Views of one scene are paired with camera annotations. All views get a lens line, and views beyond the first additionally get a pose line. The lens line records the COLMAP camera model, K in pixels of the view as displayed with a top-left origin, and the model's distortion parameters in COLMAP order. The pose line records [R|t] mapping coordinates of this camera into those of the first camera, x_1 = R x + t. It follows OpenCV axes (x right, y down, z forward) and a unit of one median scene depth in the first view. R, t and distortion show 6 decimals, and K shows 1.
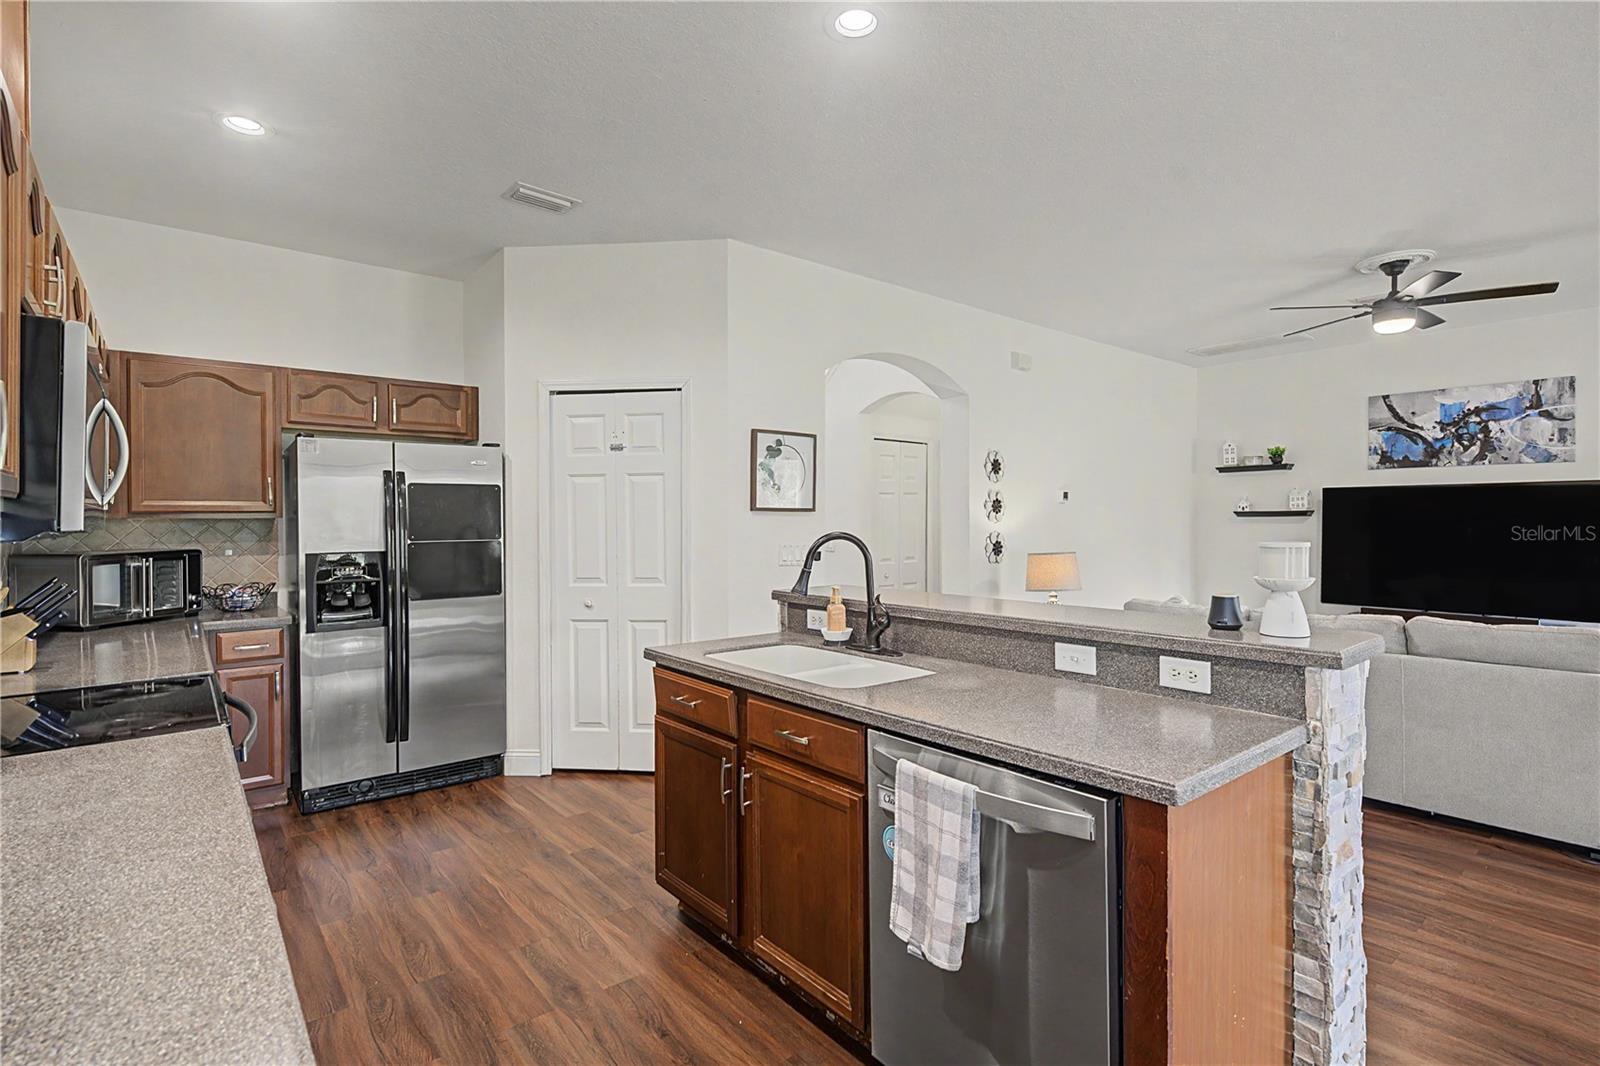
lens RADIAL K [[762.4, 0, 798.7], [0, 762.4, 523.2], [0, 0, 1]] dist [-0.000557, -0.000617]
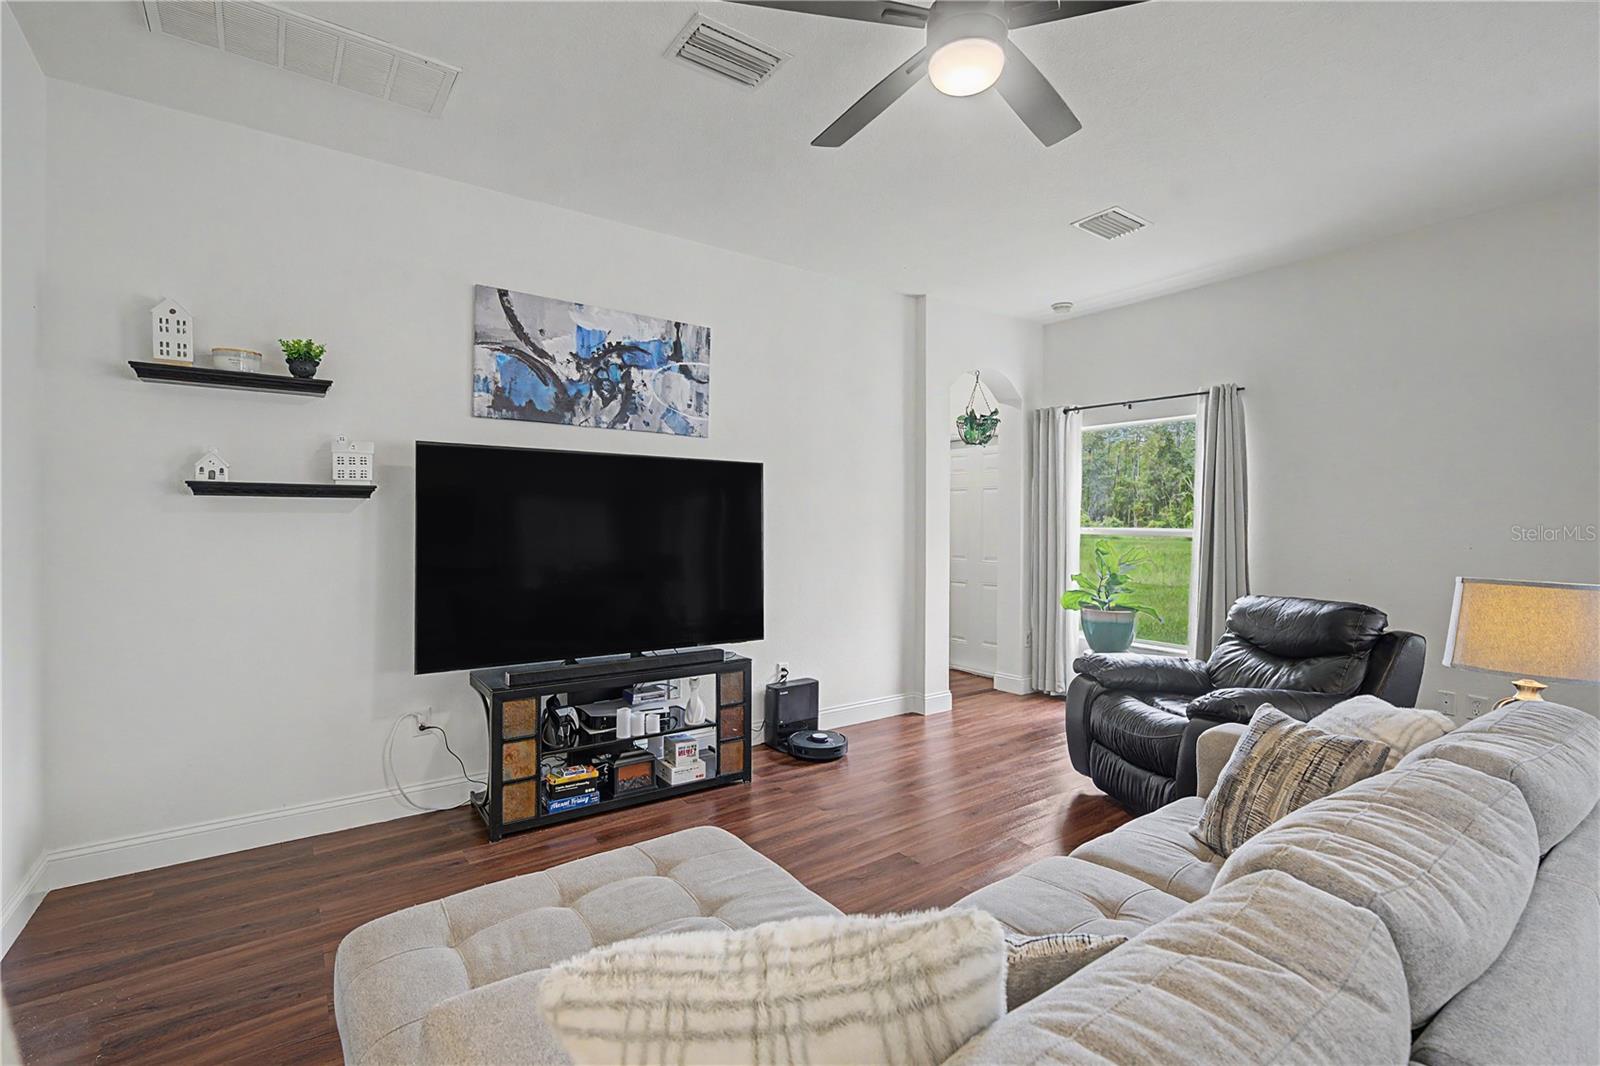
lens RADIAL K [[721.0, 0, 797.7], [0, 721.0, 525.0], [0, 0, 1]] dist [0.000624, 0.000057]
pose [[0.064483, -0.001938, 0.997917, 0.278559], [-0.004517, 0.999987, 0.002234, 0.006719], [-0.997909, -0.004651, 0.064473, 0.843243]]
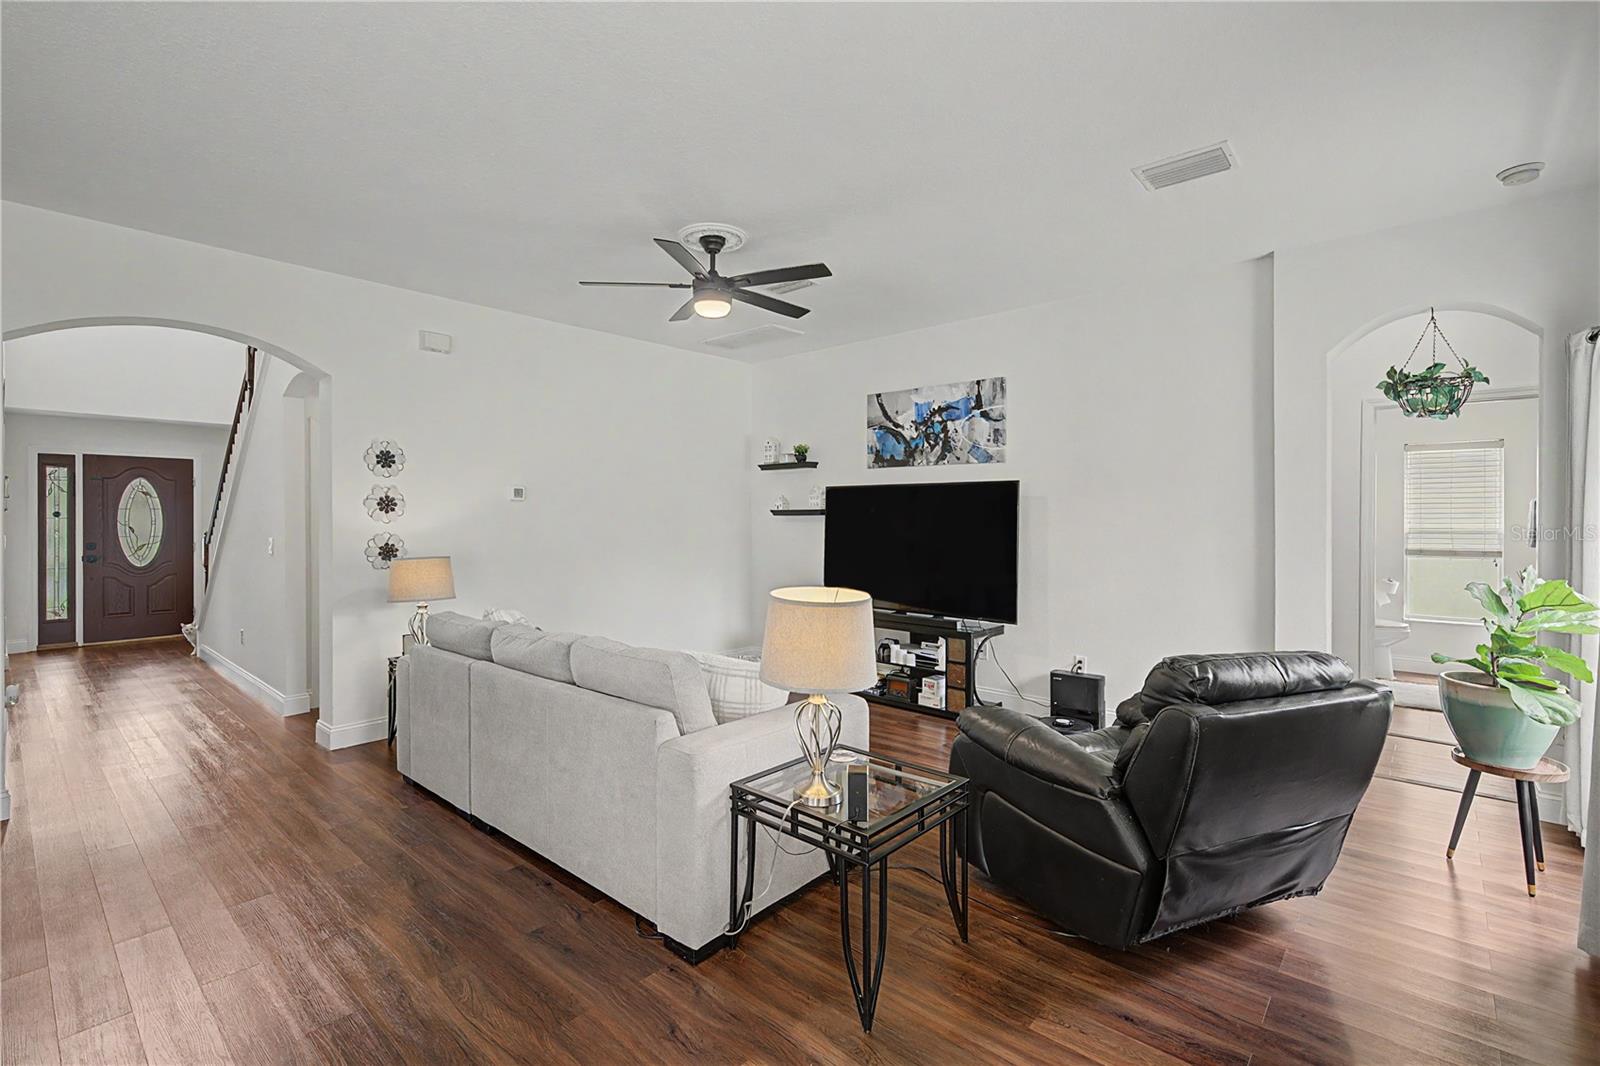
lens RADIAL K [[721.0, 0, 797.7], [0, 721.0, 525.0], [0, 0, 1]] dist [0.000624, 0.000057]
pose [[0.987978, -0.000300, 0.154591, 0.591383], [-0.001293, 0.999947, 0.010202, -0.007451], [-0.154586, -0.010279, 0.987926, 0.099850]]
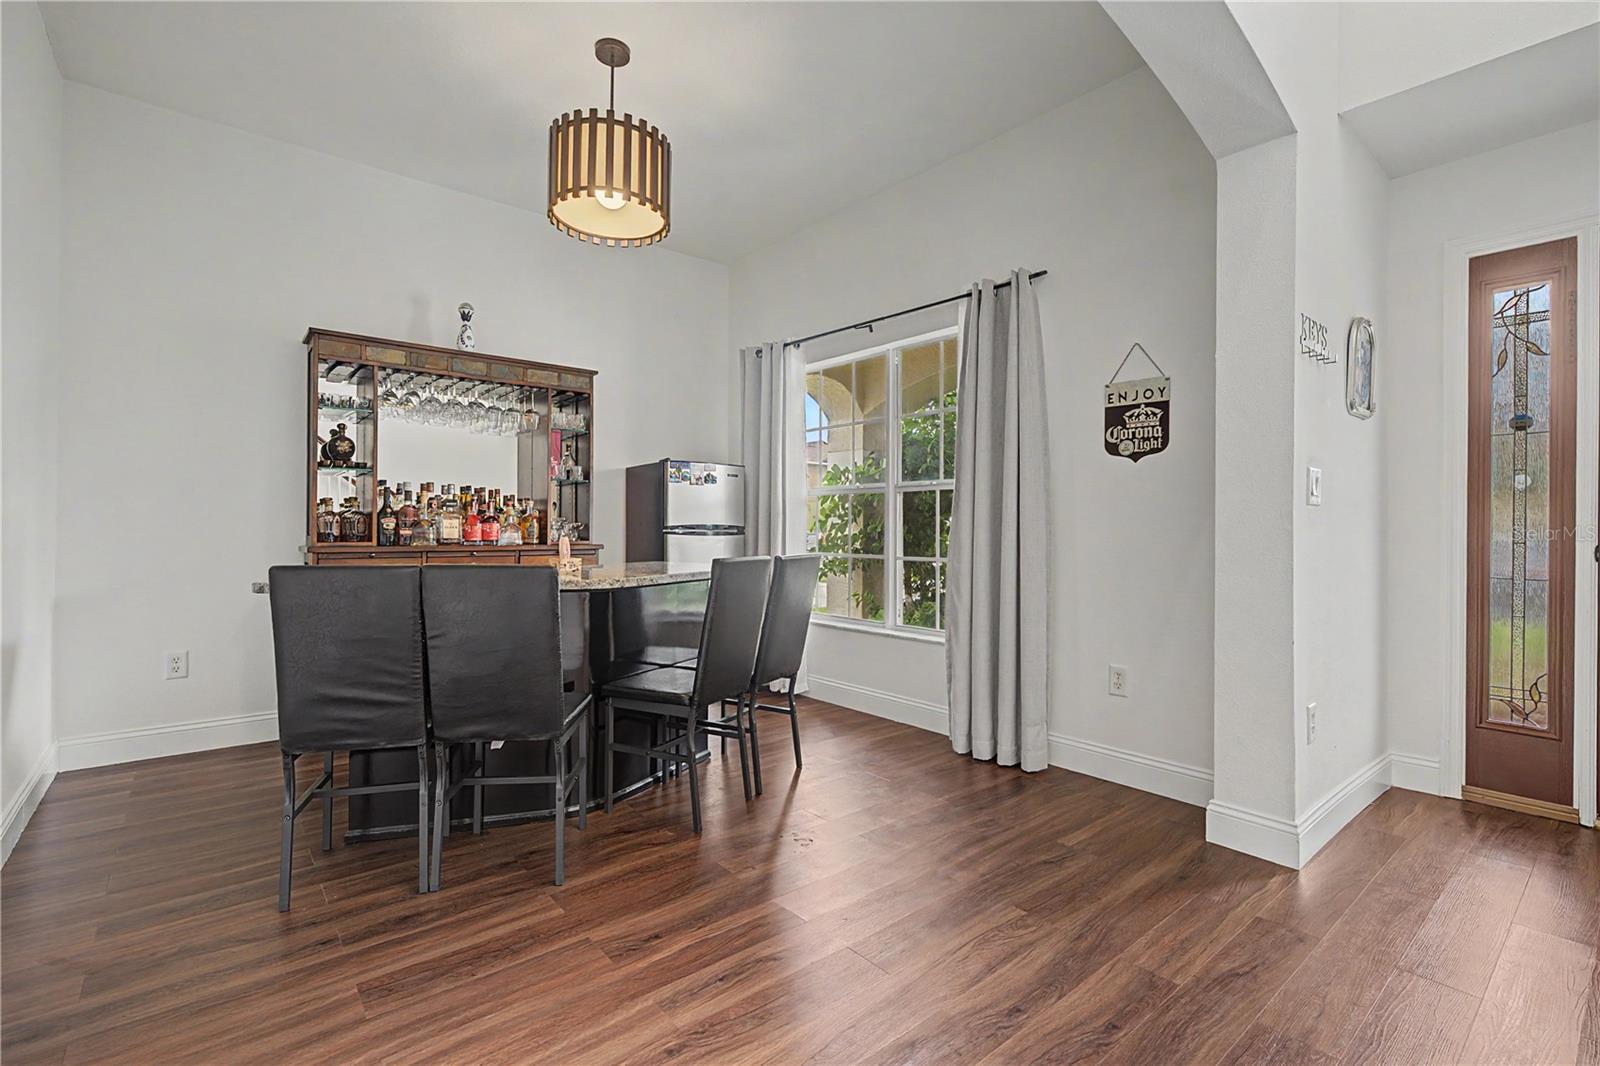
lens RADIAL K [[721.0, 0, 797.7], [0, 721.0, 525.0], [0, 0, 1]] dist [0.000624, 0.000057]
pose [[0.006042, -0.001851, -0.999980, -0.112356], [-0.006968, 0.999974, -0.001893, 0.059218], [0.999957, 0.006979, 0.006029, 1.188966]]
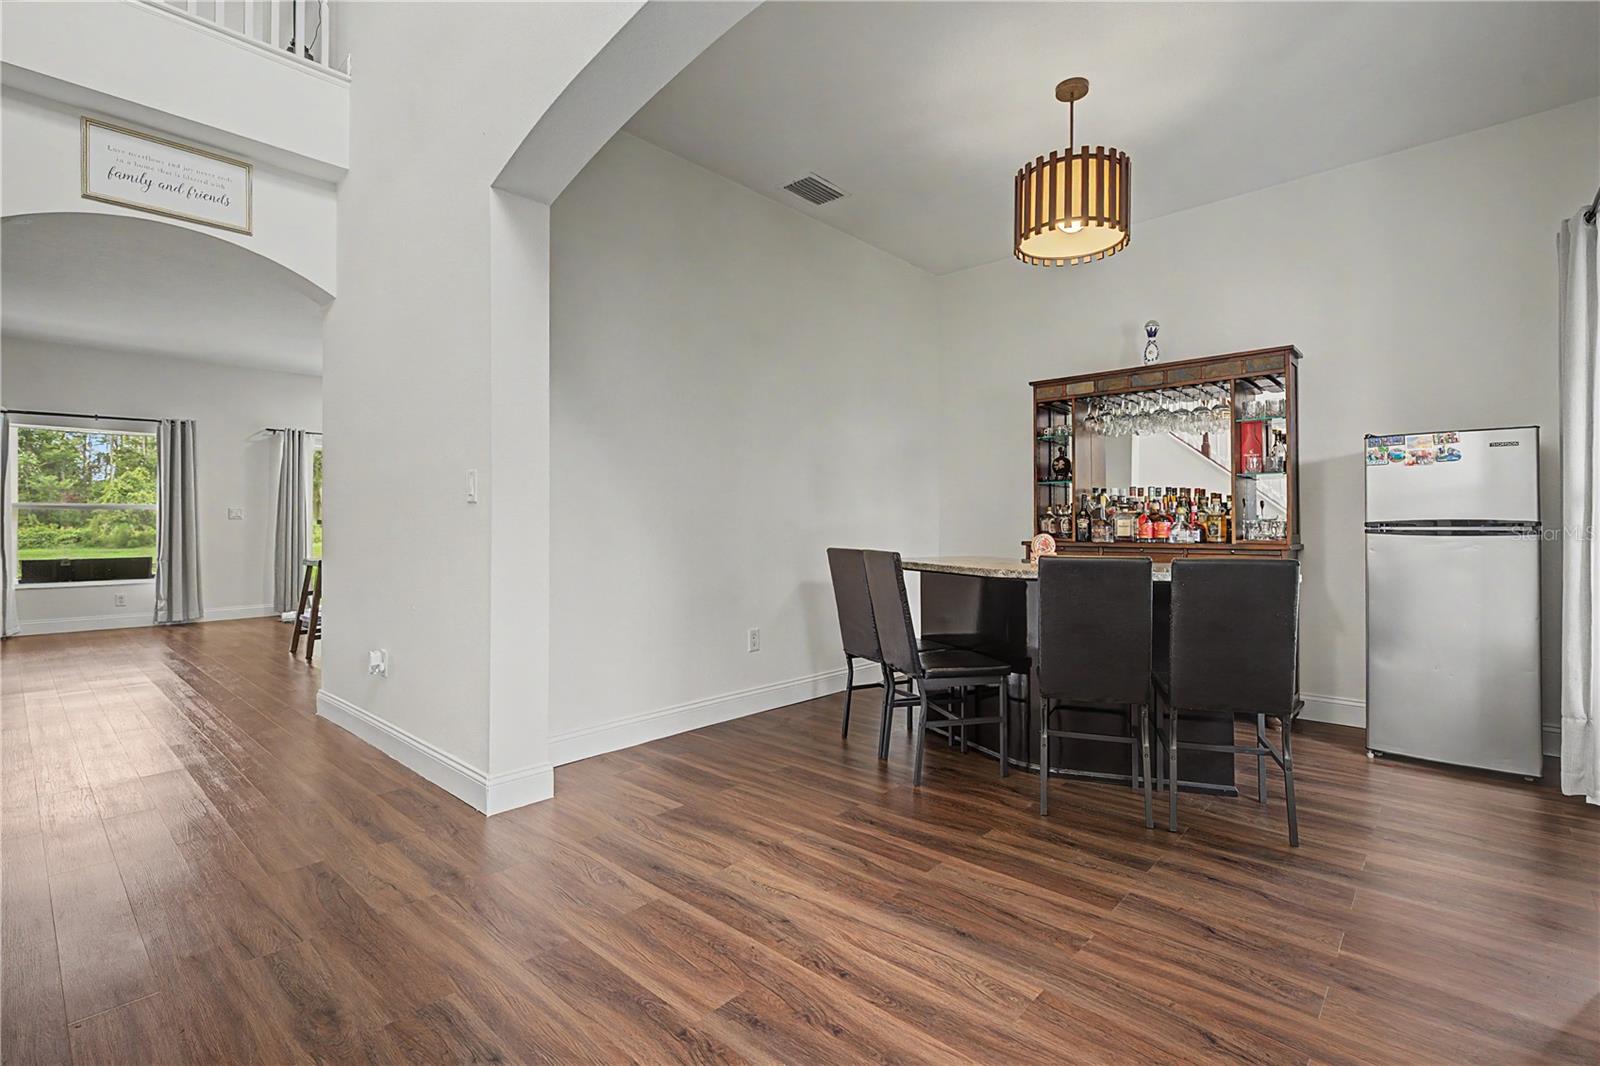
lens RADIAL K [[723.3, 0, 788.3], [0, 723.3, 515.5], [0, 0, 1]] dist [-0.000298, 0.000347]
pose [[-0.990538, 0.003955, -0.137180, -0.320313], [0.006002, 0.999877, -0.014513, 0.059854], [0.137106, -0.015199, -0.990440, 1.559368]]
